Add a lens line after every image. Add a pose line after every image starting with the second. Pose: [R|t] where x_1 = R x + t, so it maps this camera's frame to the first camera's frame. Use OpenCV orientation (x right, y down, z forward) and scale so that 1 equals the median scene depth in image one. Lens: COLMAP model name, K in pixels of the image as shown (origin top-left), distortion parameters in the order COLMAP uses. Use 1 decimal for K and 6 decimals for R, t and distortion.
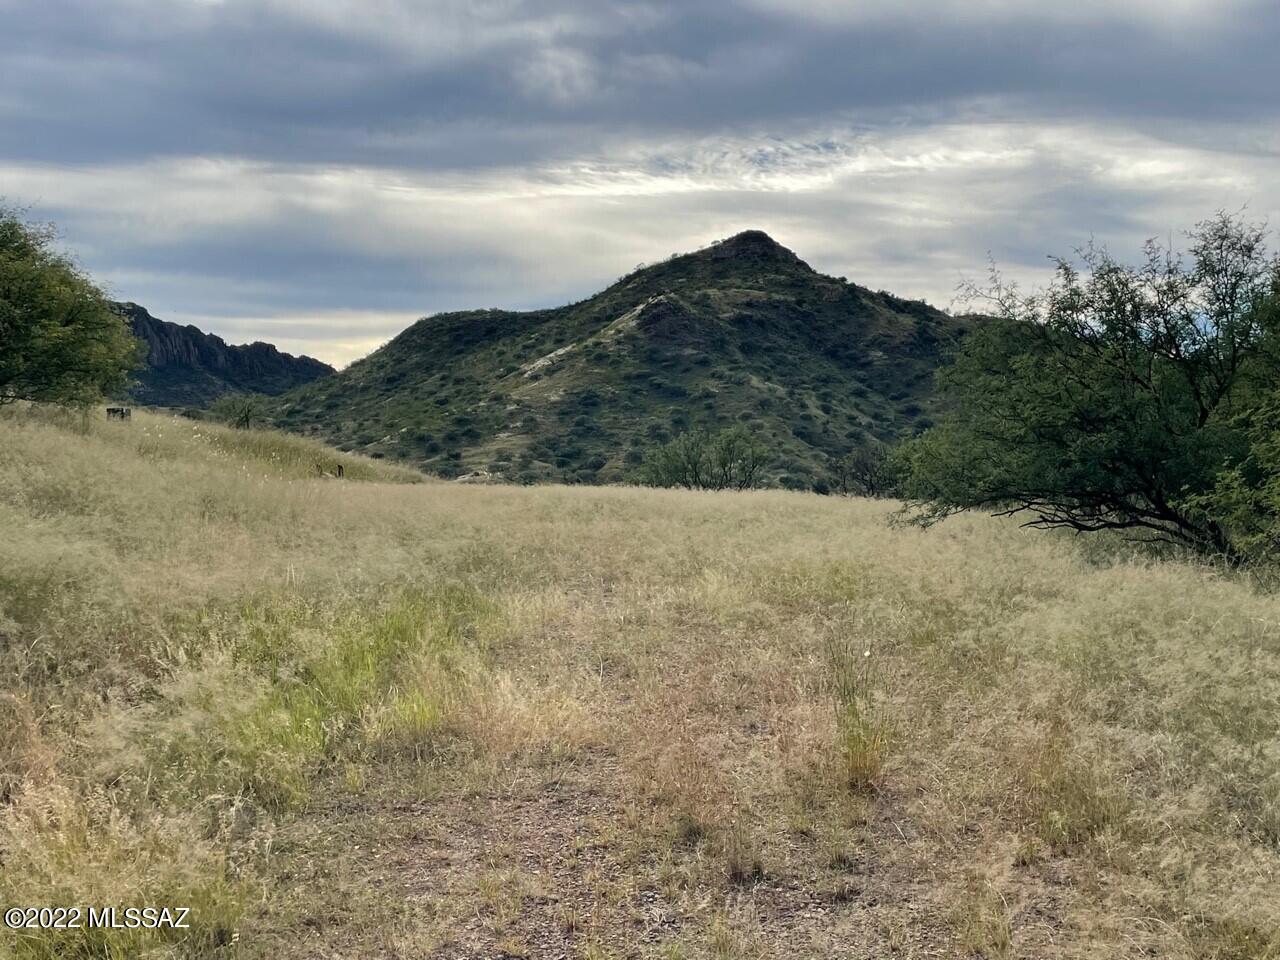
lens RADIAL K [[2122.1, 0, 668.9], [0, 2122.1, 441.1], [0, 0, 1]] dist [0.110043, -0.164338]
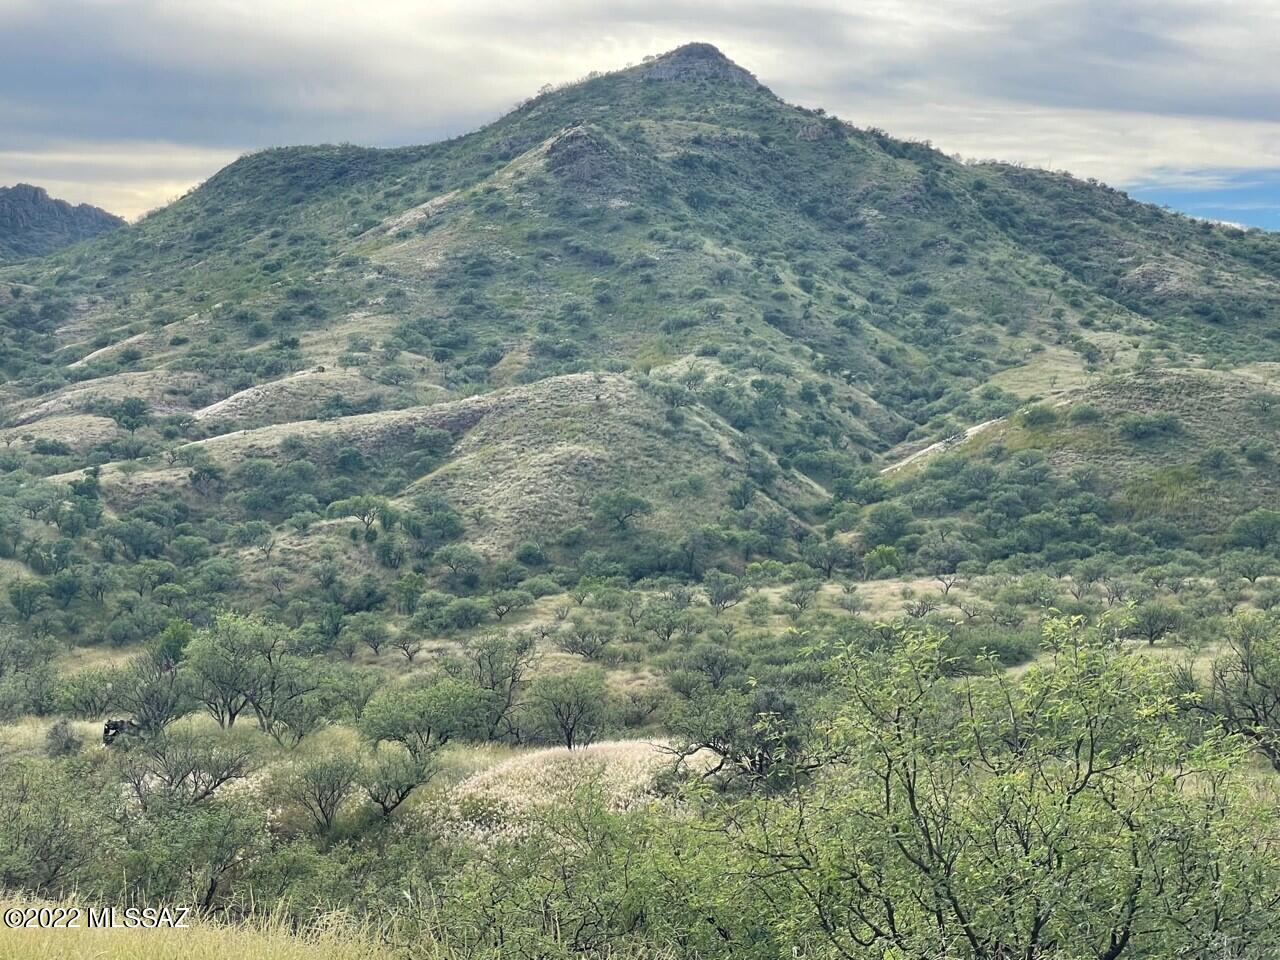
lens RADIAL K [[2031.3, 0, 624.5], [0, 2031.3, 436.0], [0, 0, 1]] dist [0.093977, 0.045334]
pose [[0.998052, 0.011940, 0.061229, -0.029442], [-0.015083, 0.998578, 0.051129, 0.001507], [-0.060531, -0.051953, 0.996813, 0.302116]]
